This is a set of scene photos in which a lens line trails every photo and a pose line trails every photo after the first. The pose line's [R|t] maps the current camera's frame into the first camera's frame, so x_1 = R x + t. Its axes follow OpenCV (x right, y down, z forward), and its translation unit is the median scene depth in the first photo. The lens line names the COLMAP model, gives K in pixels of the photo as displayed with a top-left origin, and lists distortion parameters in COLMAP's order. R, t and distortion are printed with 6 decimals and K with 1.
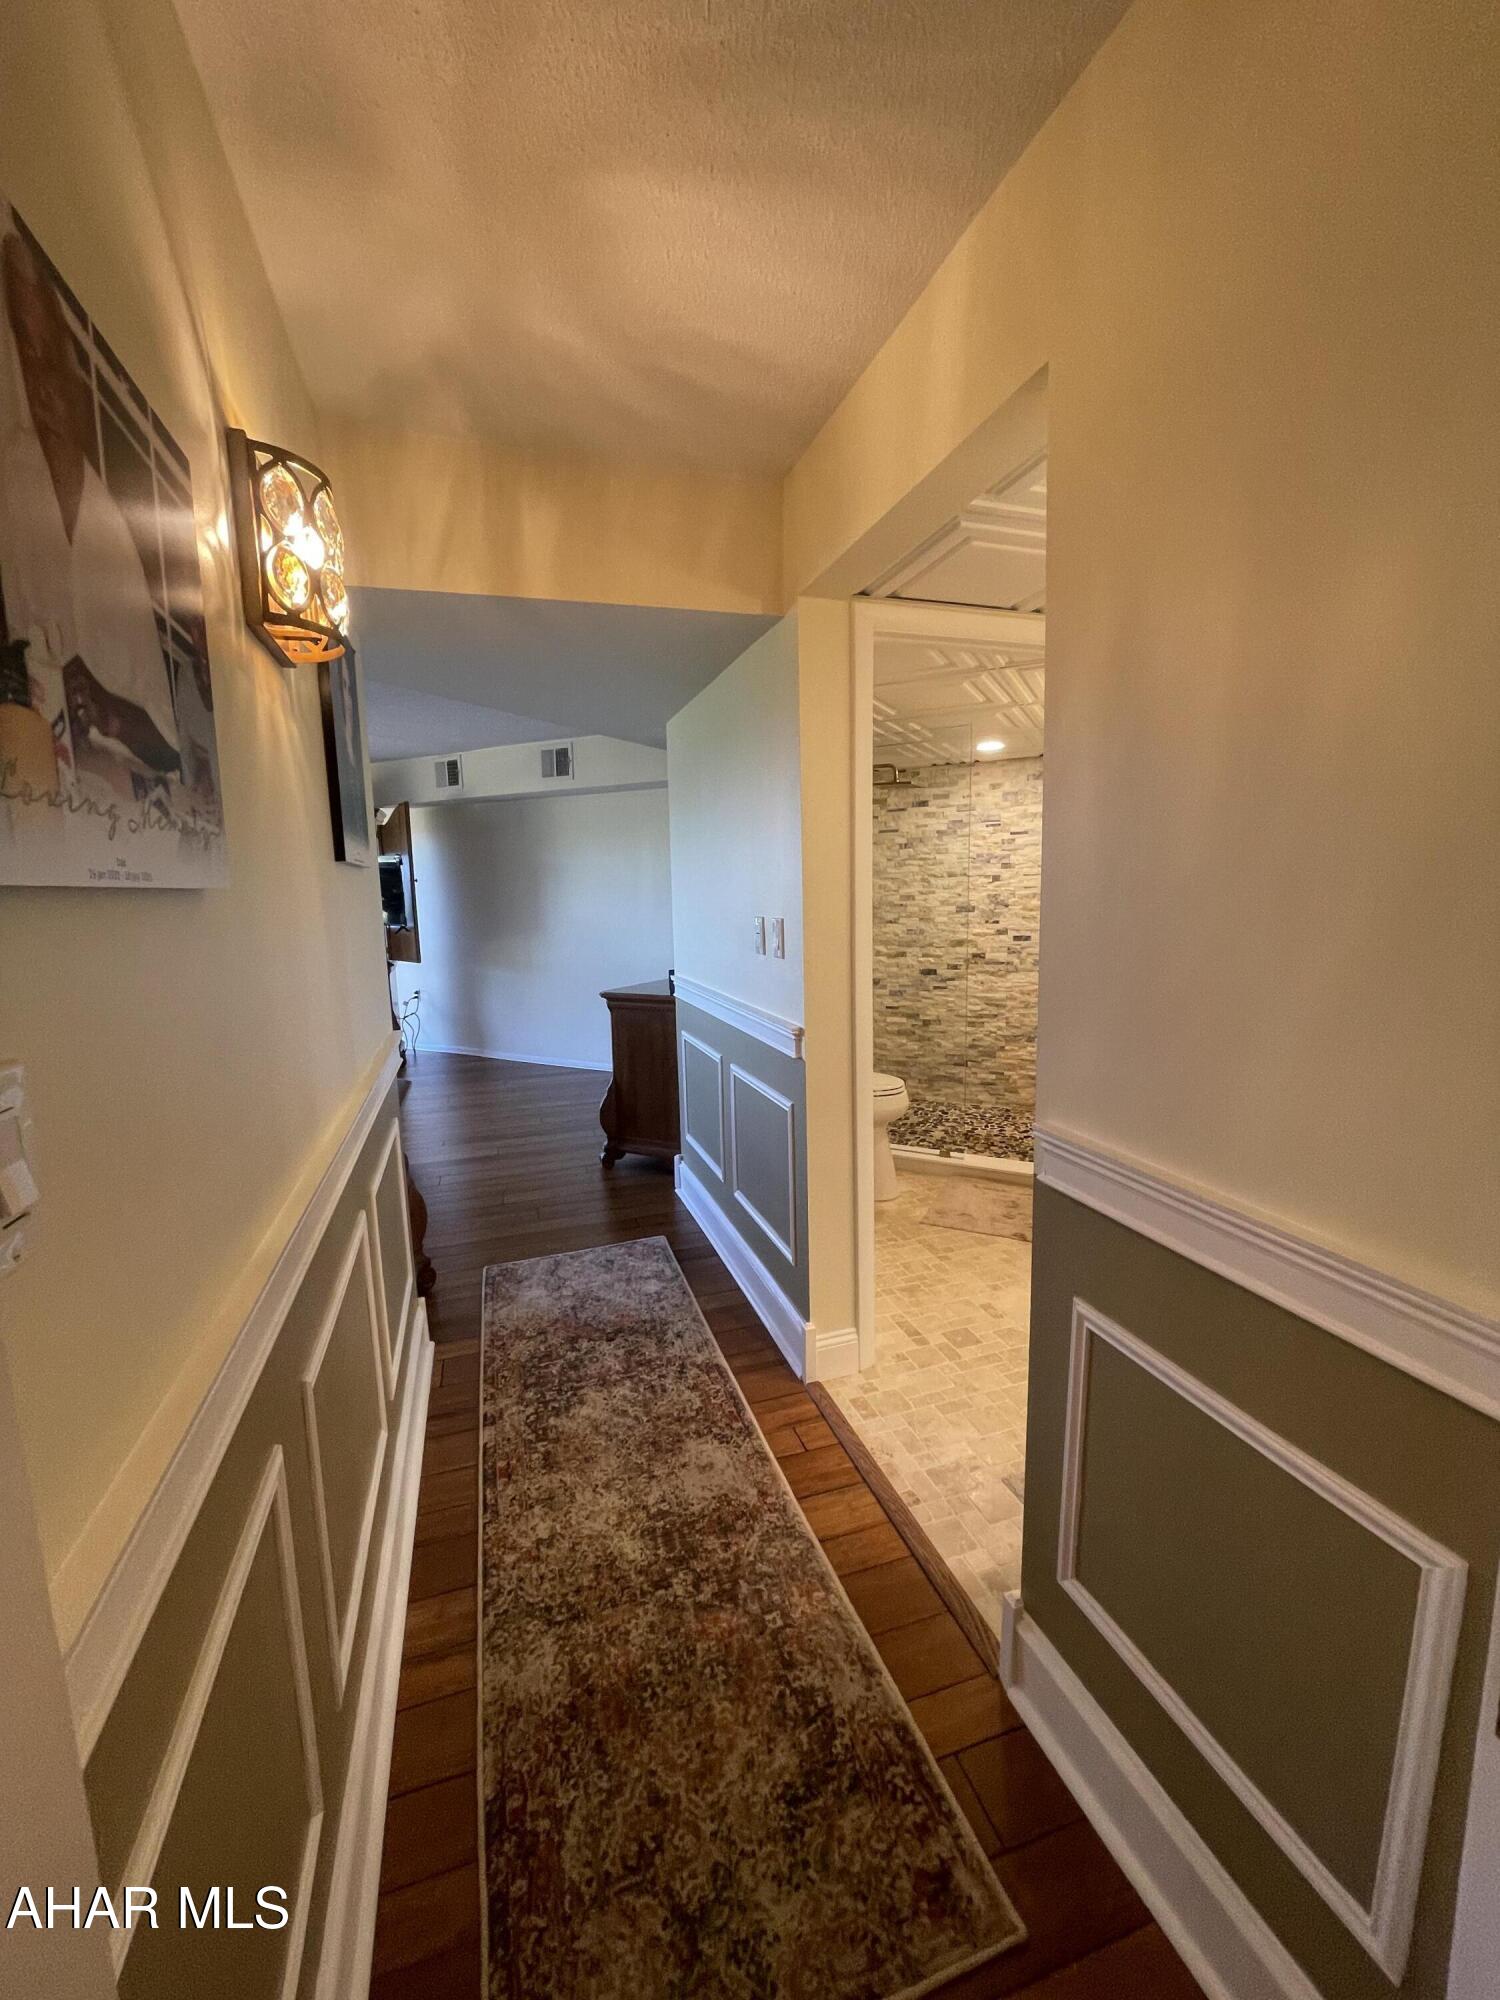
lens RADIAL K [[812.2, 0, 748.5], [0, 812.2, 1003.8], [0, 0, 1]] dist [-0.003764, 0.000745]
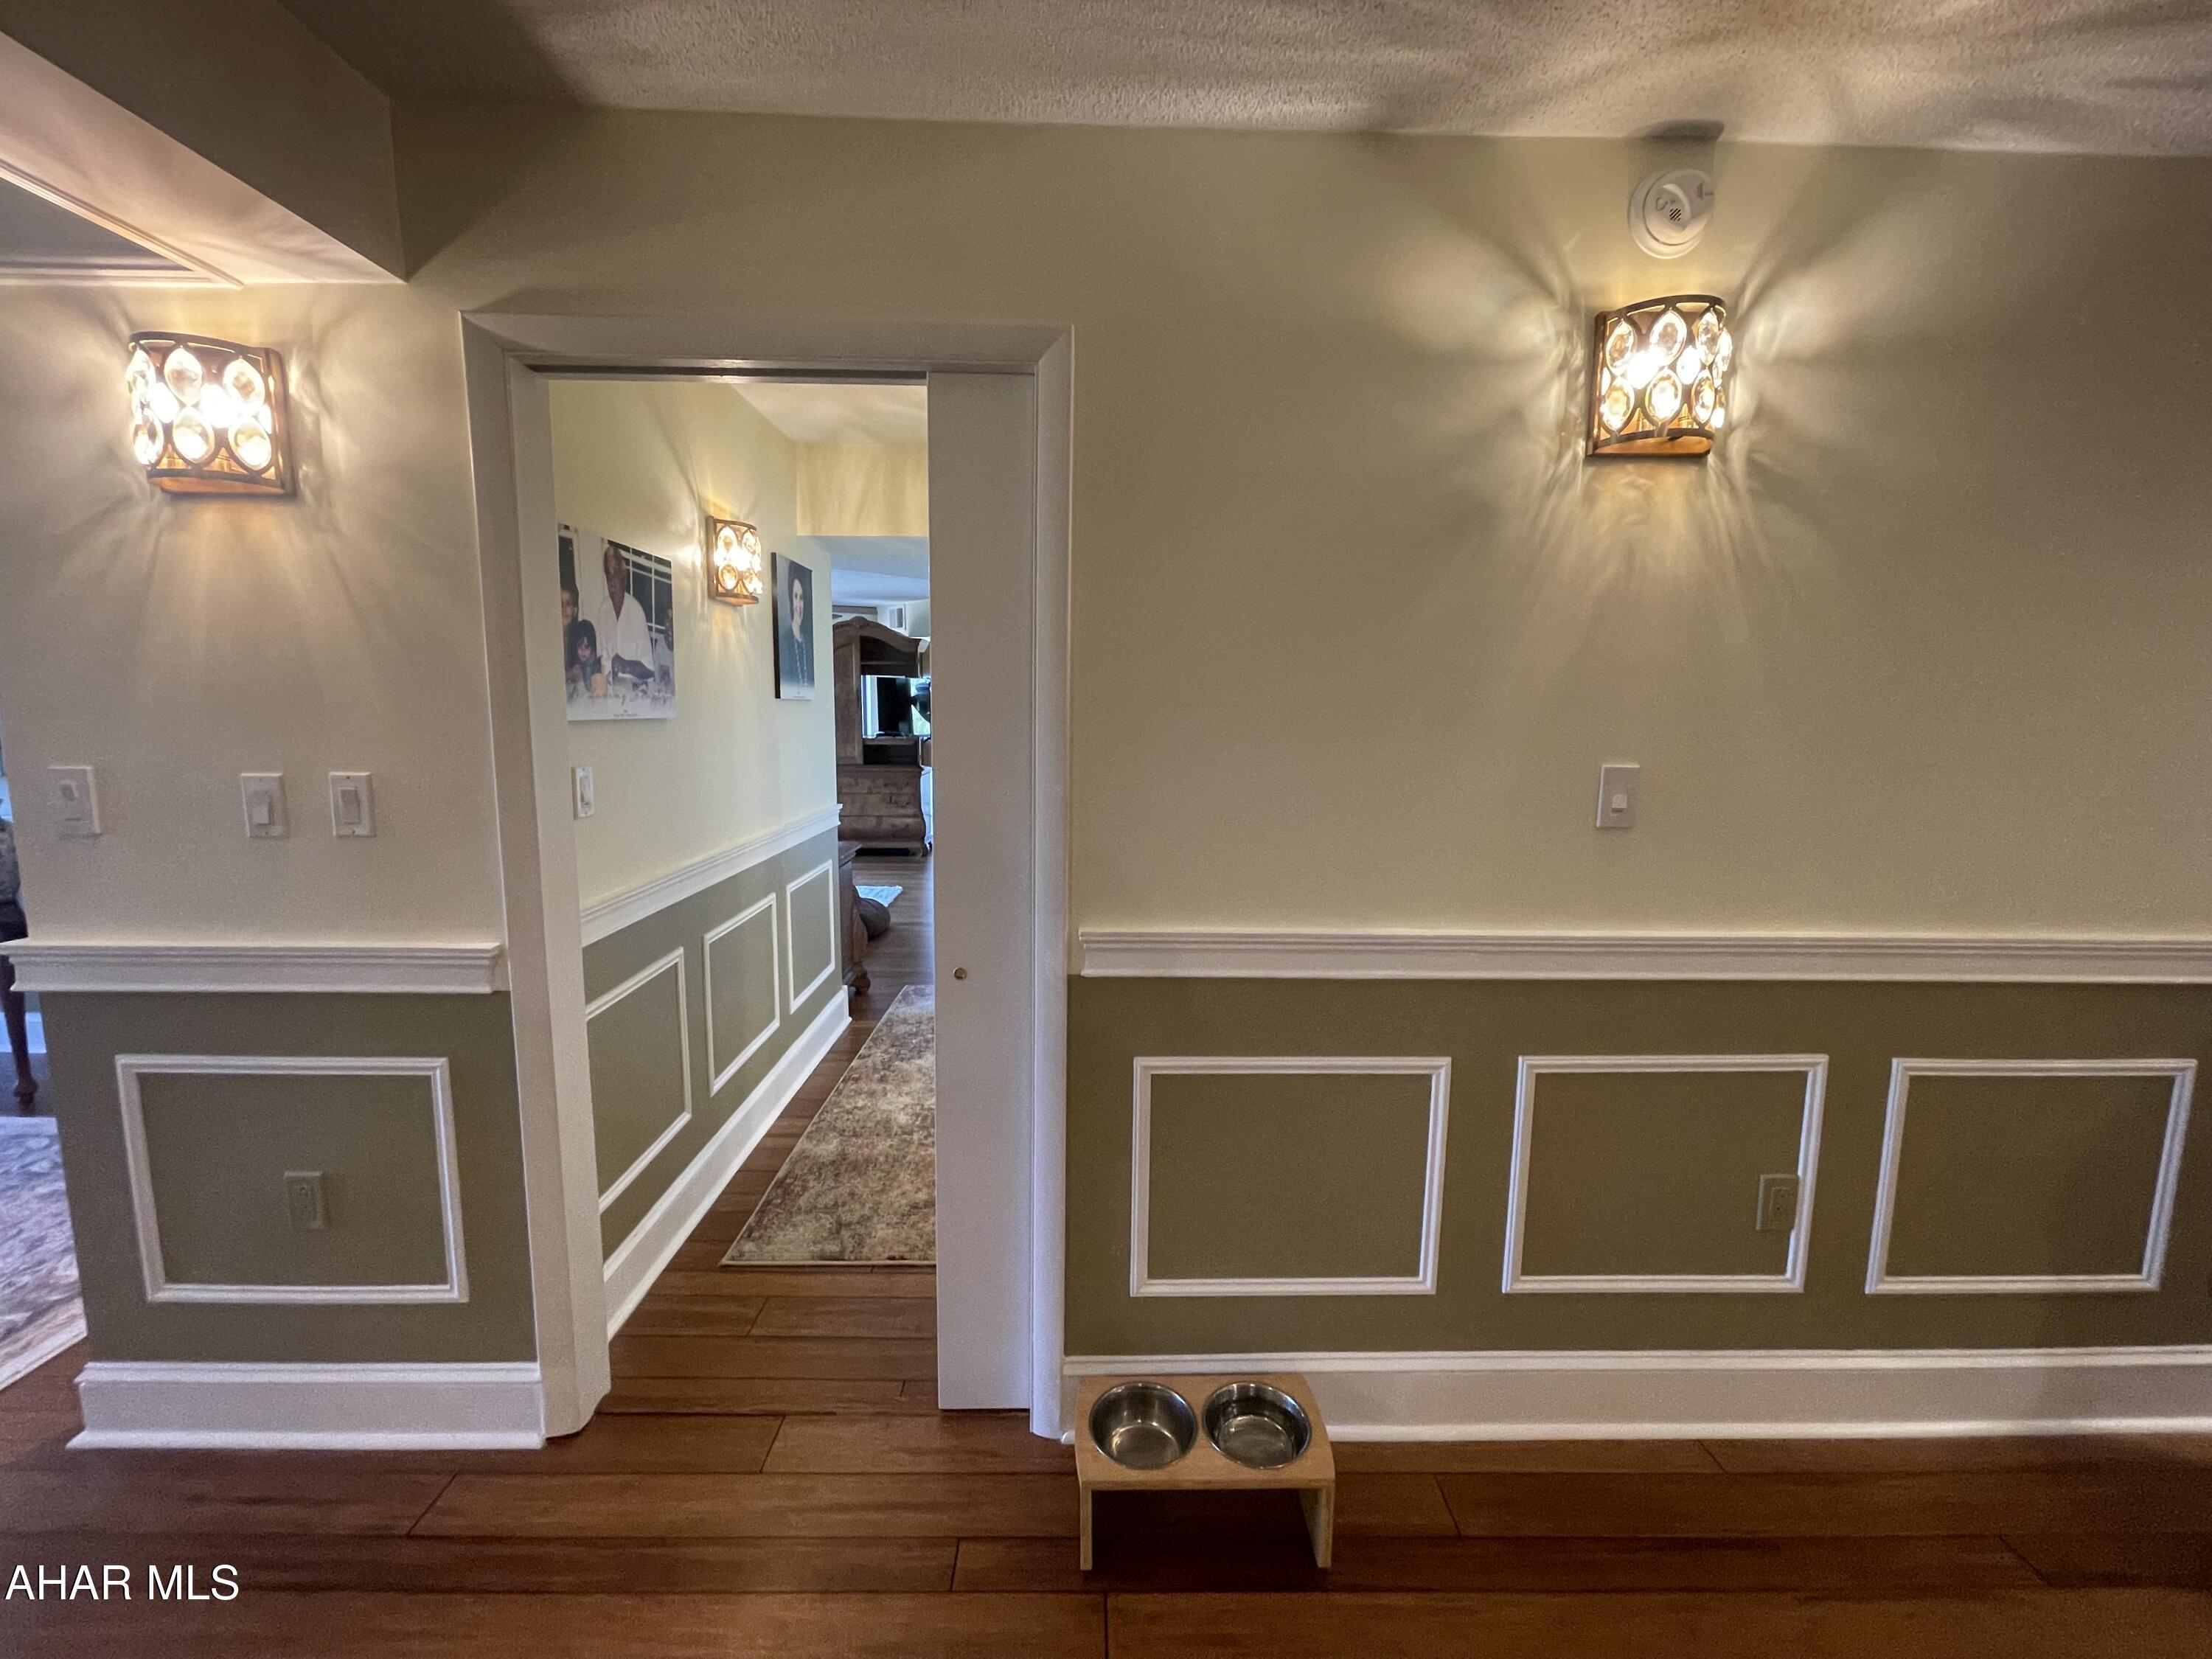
lens RADIAL K [[898.3, 0, 1105.0], [0, 898.3, 824.3], [0, 0, 1]] dist [-0.003764, 0.000745]
pose [[0.954321, 0.077732, -0.288495, 0.232477], [-0.080503, 0.996752, 0.002264, 0.012164], [0.287734, 0.021064, 0.957479, -0.205218]]
